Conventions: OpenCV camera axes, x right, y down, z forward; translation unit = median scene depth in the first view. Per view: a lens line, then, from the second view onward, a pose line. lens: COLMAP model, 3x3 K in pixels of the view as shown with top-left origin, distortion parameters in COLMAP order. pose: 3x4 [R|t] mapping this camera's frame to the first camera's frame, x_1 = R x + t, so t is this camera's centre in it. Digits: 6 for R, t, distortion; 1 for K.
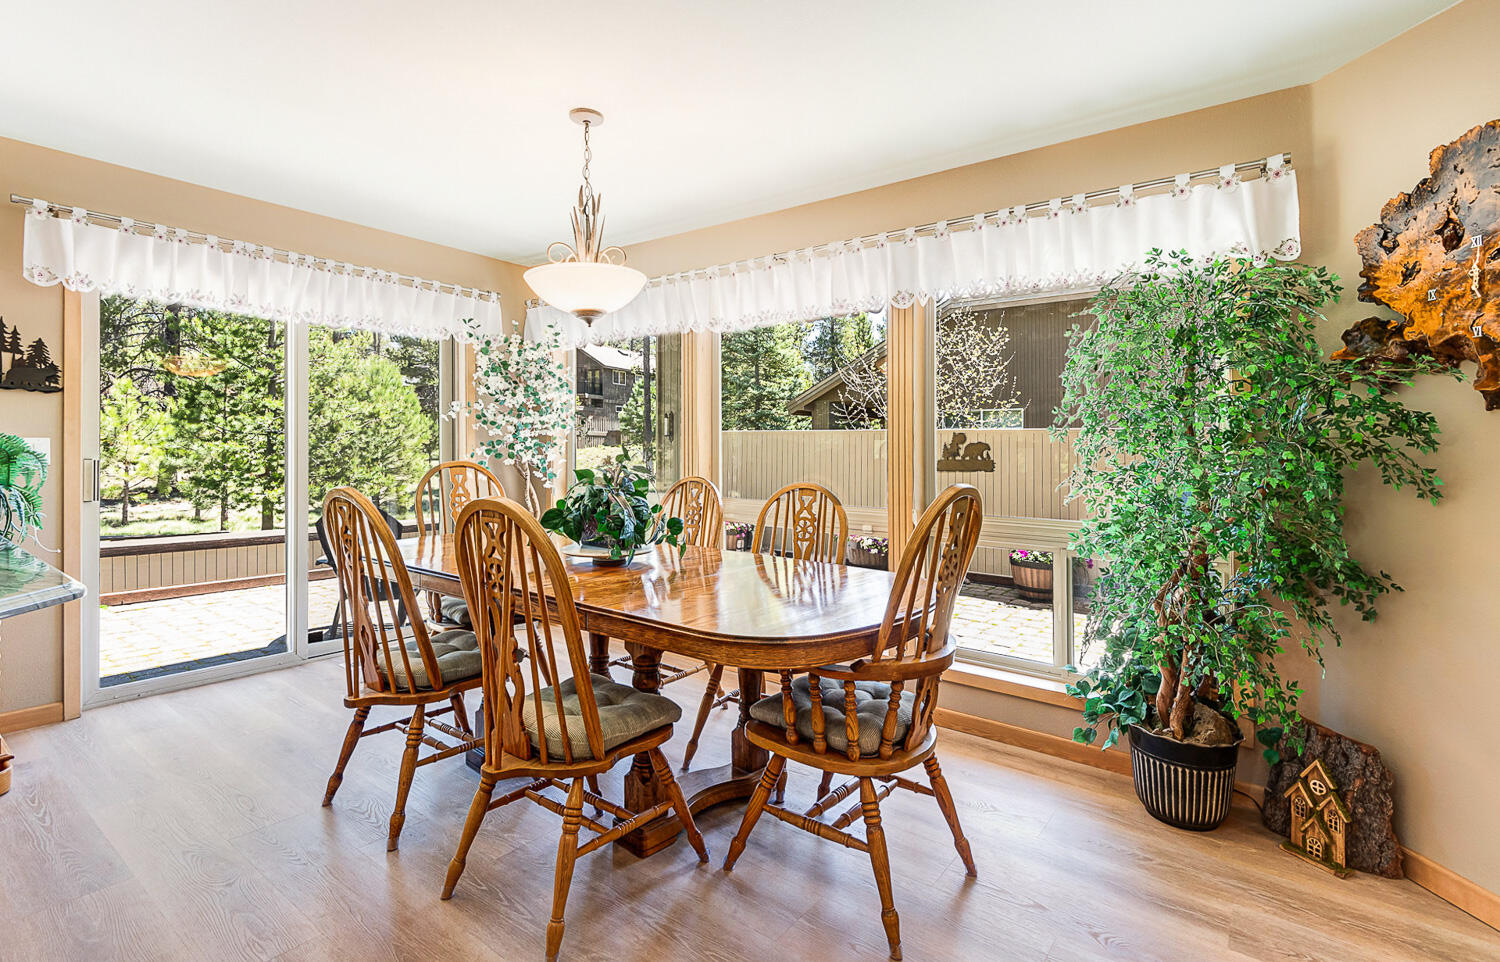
lens RADIAL K [[700.0, 0, 752.2], [0, 700.0, 442.4], [0, 0, 1]] dist [0.027054, -0.016175]
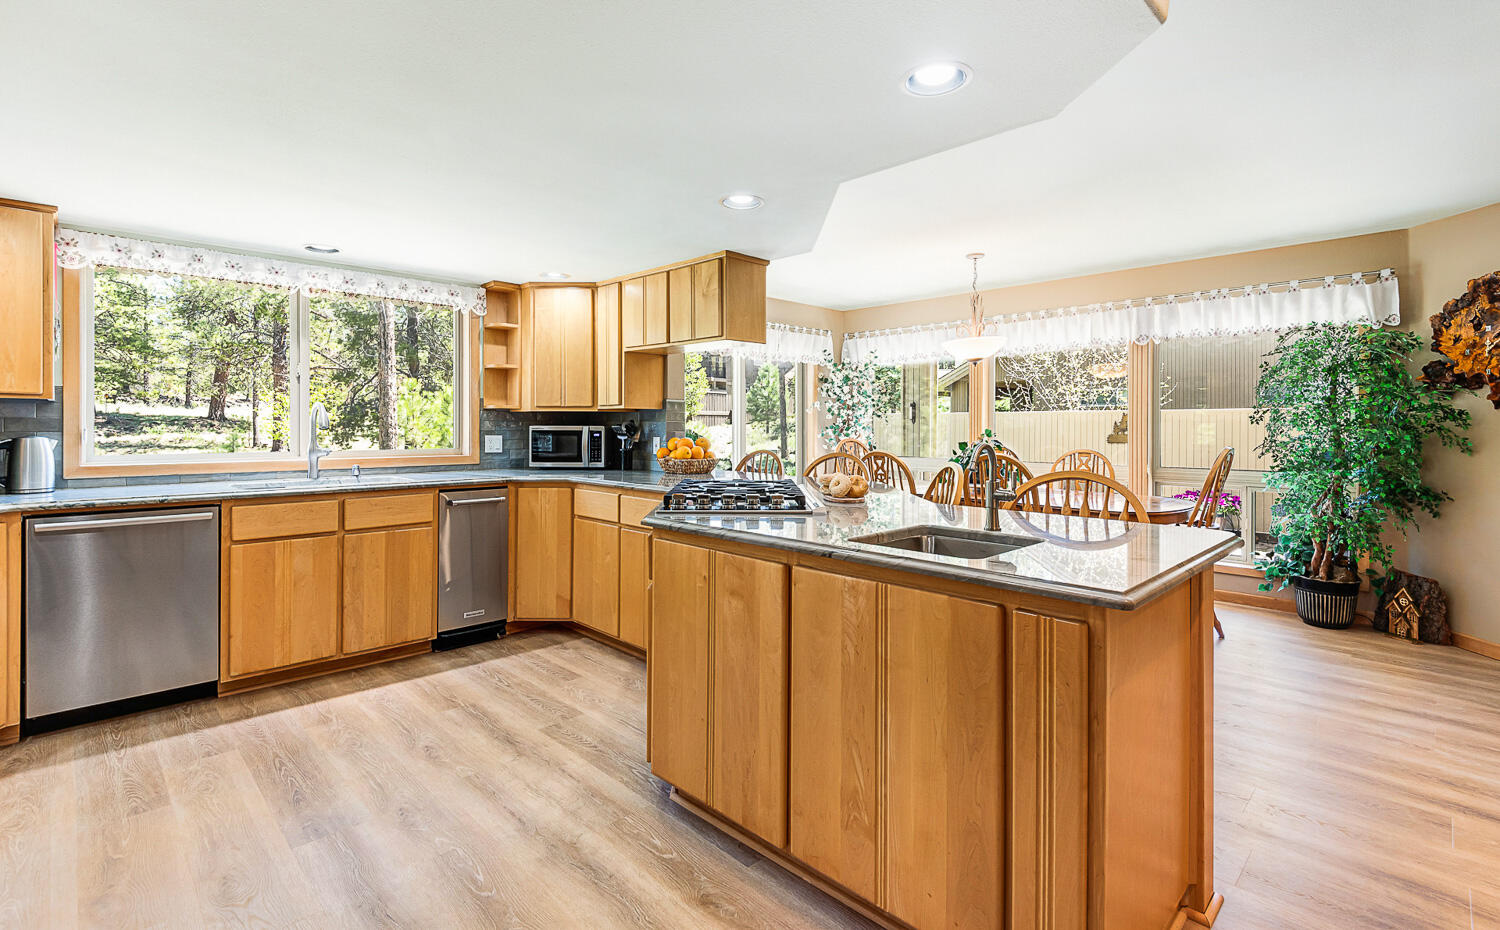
lens RADIAL K [[703.9, 0, 727.8], [0, 703.9, 438.1], [0, 0, 1]] dist [0.000198, -0.000302]
pose [[0.989289, -0.006570, -0.145821, -0.739742], [0.010321, 0.999635, 0.024983, -0.030095], [0.145603, -0.026220, 0.988996, -1.148725]]
